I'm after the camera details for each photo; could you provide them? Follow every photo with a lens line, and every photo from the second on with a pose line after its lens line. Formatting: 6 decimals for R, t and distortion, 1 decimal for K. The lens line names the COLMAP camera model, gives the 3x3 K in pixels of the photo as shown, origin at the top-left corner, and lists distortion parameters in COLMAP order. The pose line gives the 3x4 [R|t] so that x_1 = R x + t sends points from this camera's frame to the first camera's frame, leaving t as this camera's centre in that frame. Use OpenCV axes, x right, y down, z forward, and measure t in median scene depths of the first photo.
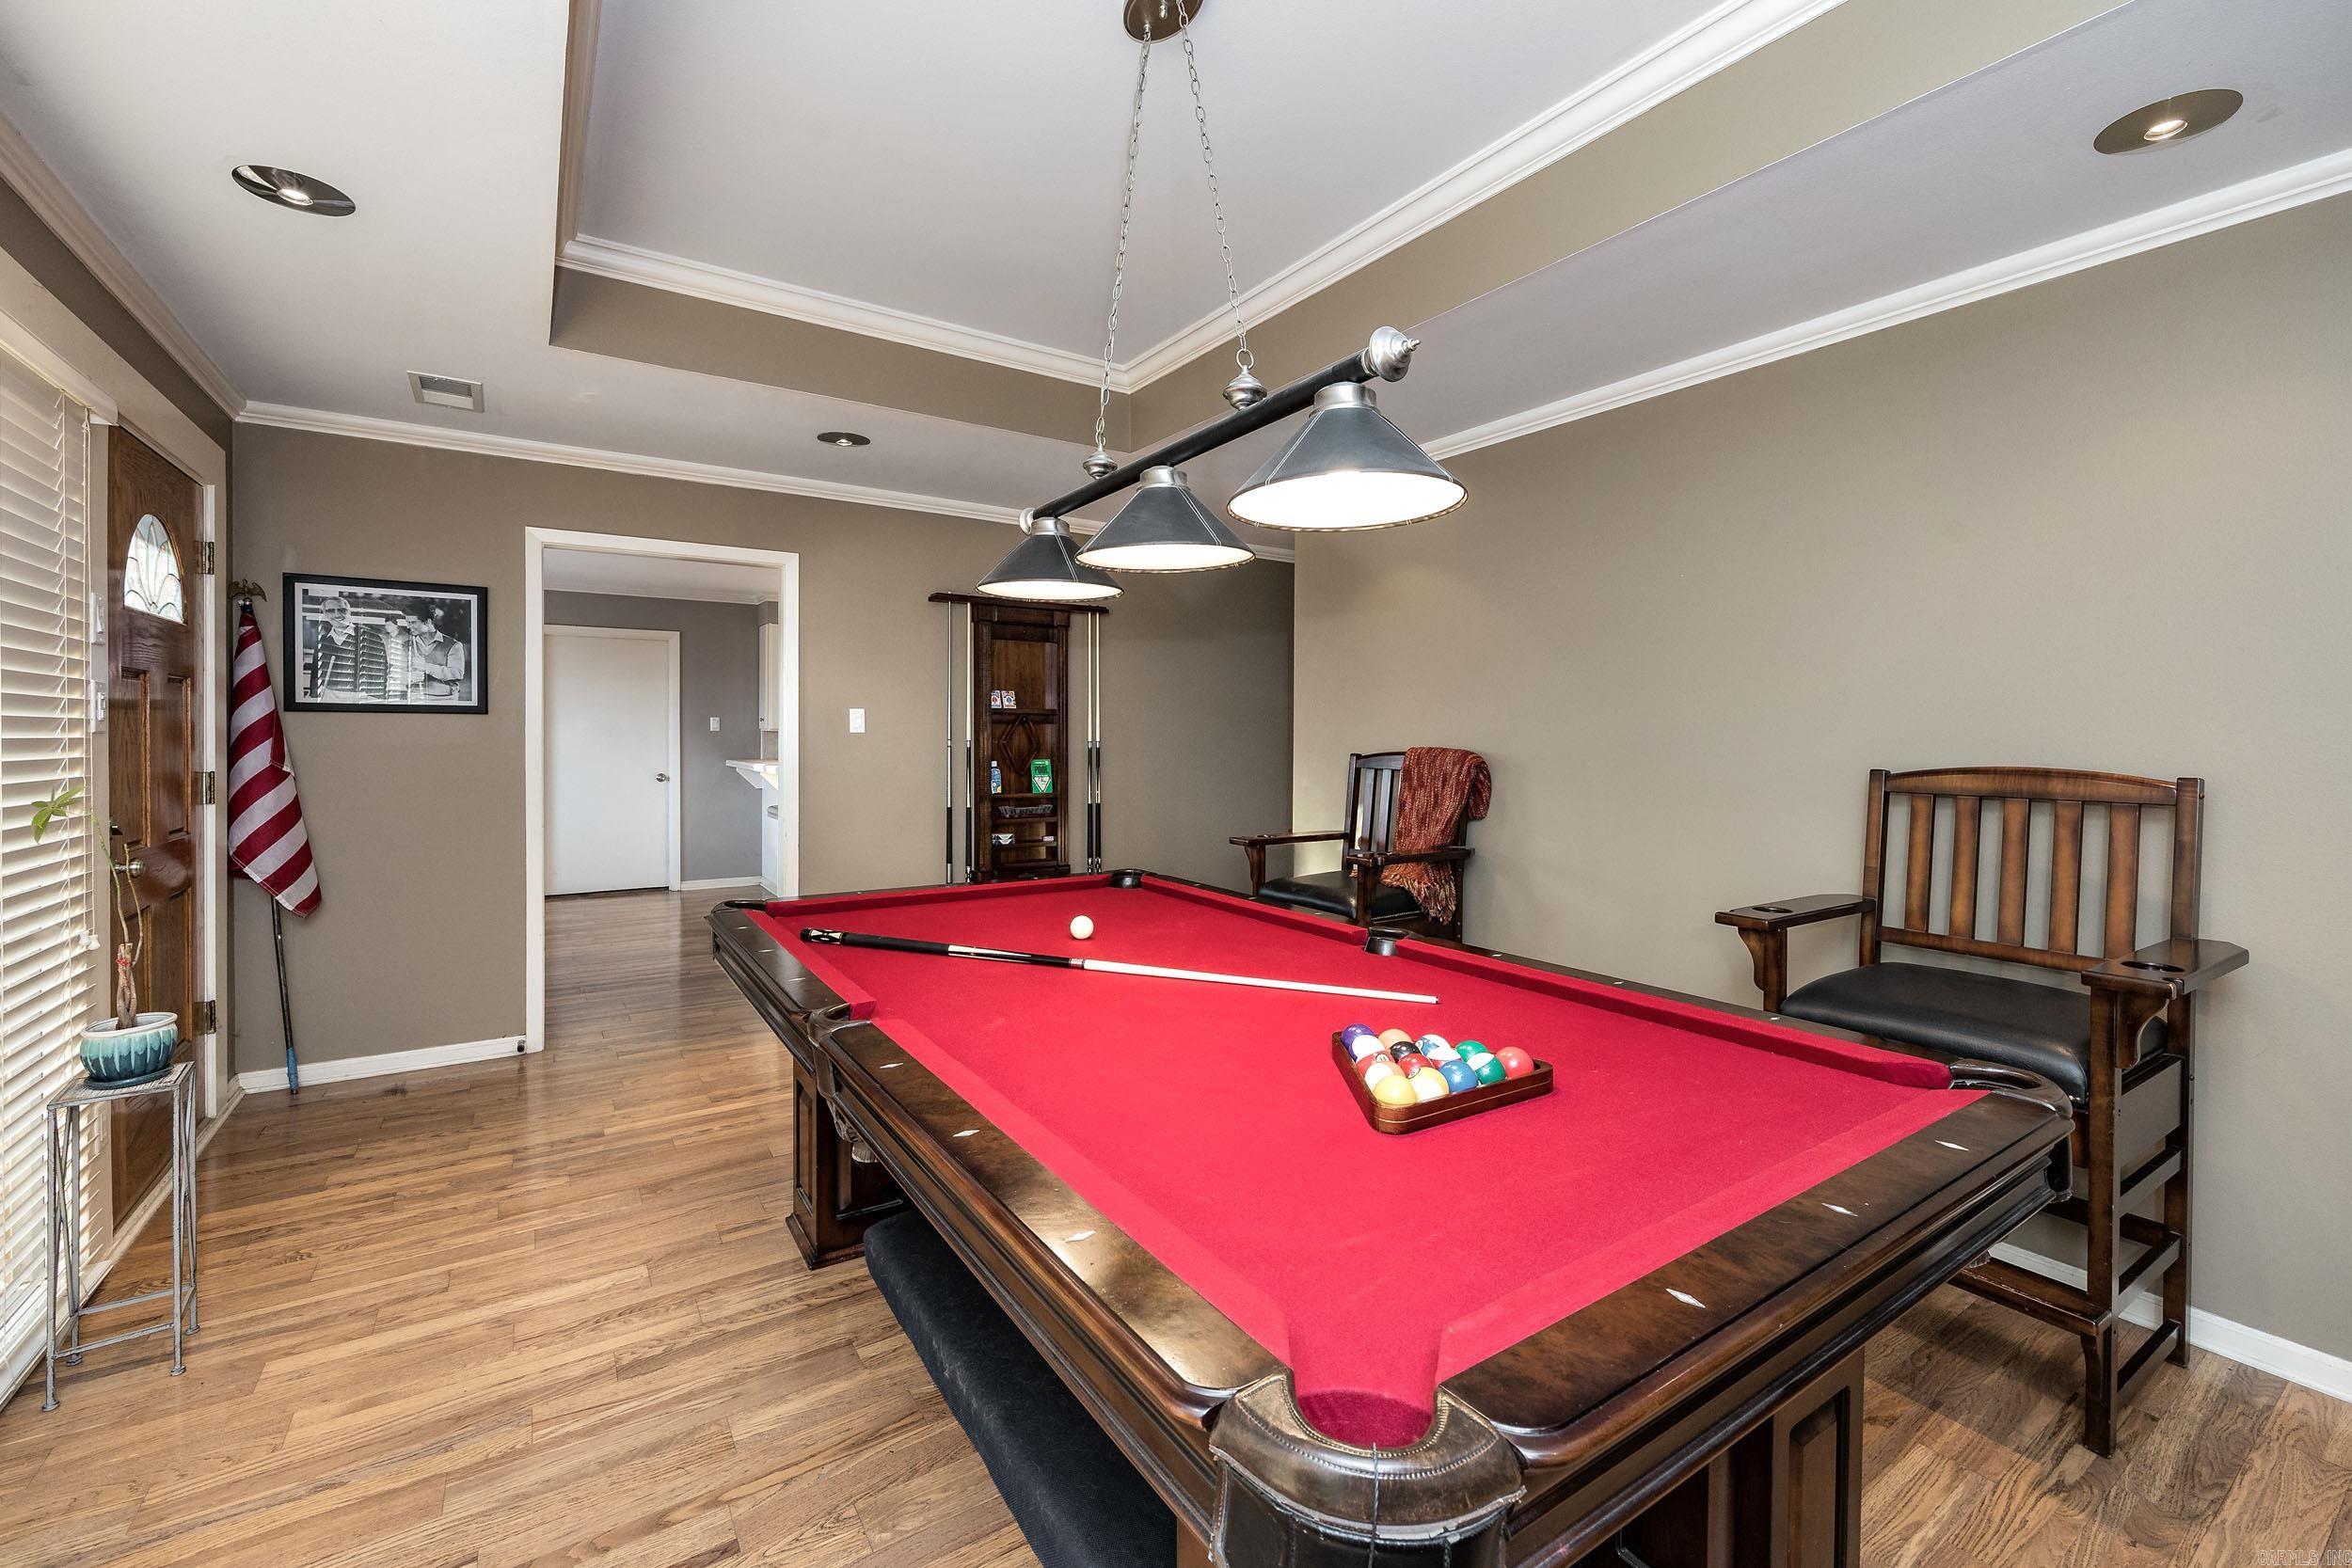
lens RADIAL K [[975.2, 0, 1181.9], [0, 975.2, 734.5], [0, 0, 1]] dist [-0.001046, 0.000005]
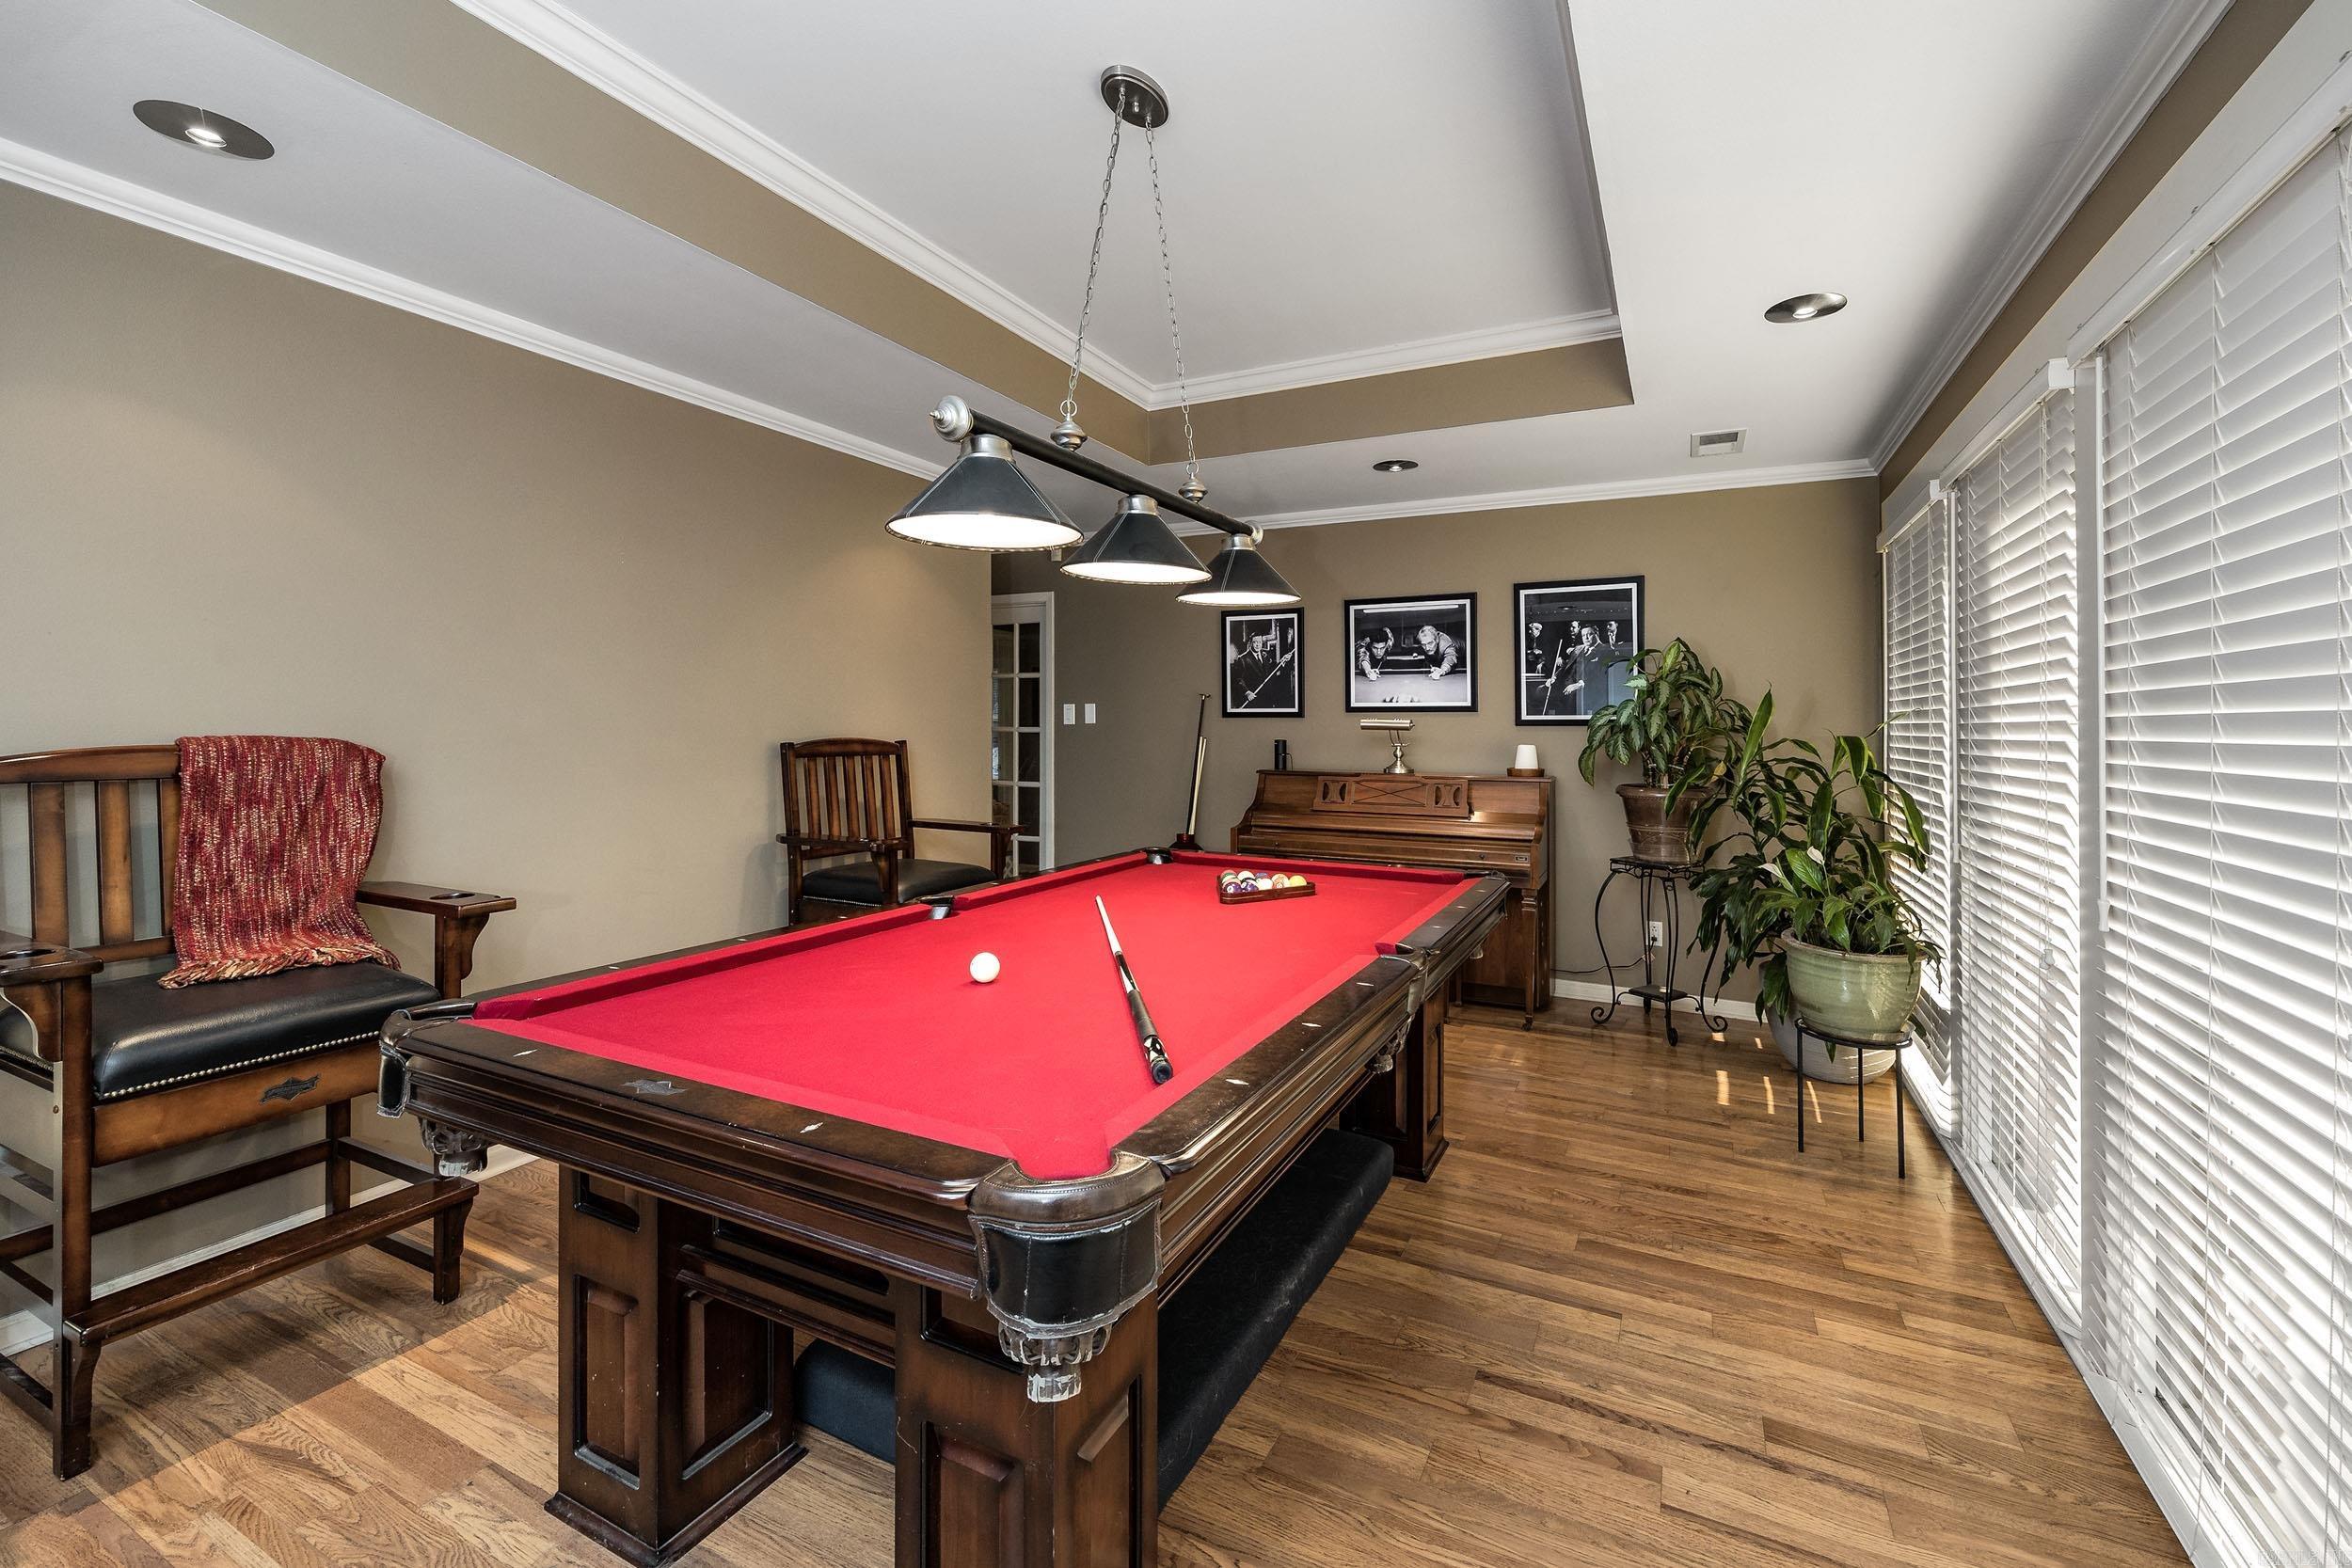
lens RADIAL K [[989.8, 0, 1184.7], [0, 989.8, 718.8], [0, 0, 1]] dist [-0.029744, -0.000101]
pose [[-0.492483, -0.011210, 0.870250, -0.905776], [-0.012619, 0.999904, 0.005738, -0.014558], [-0.870230, -0.008156, -0.492577, 1.305072]]
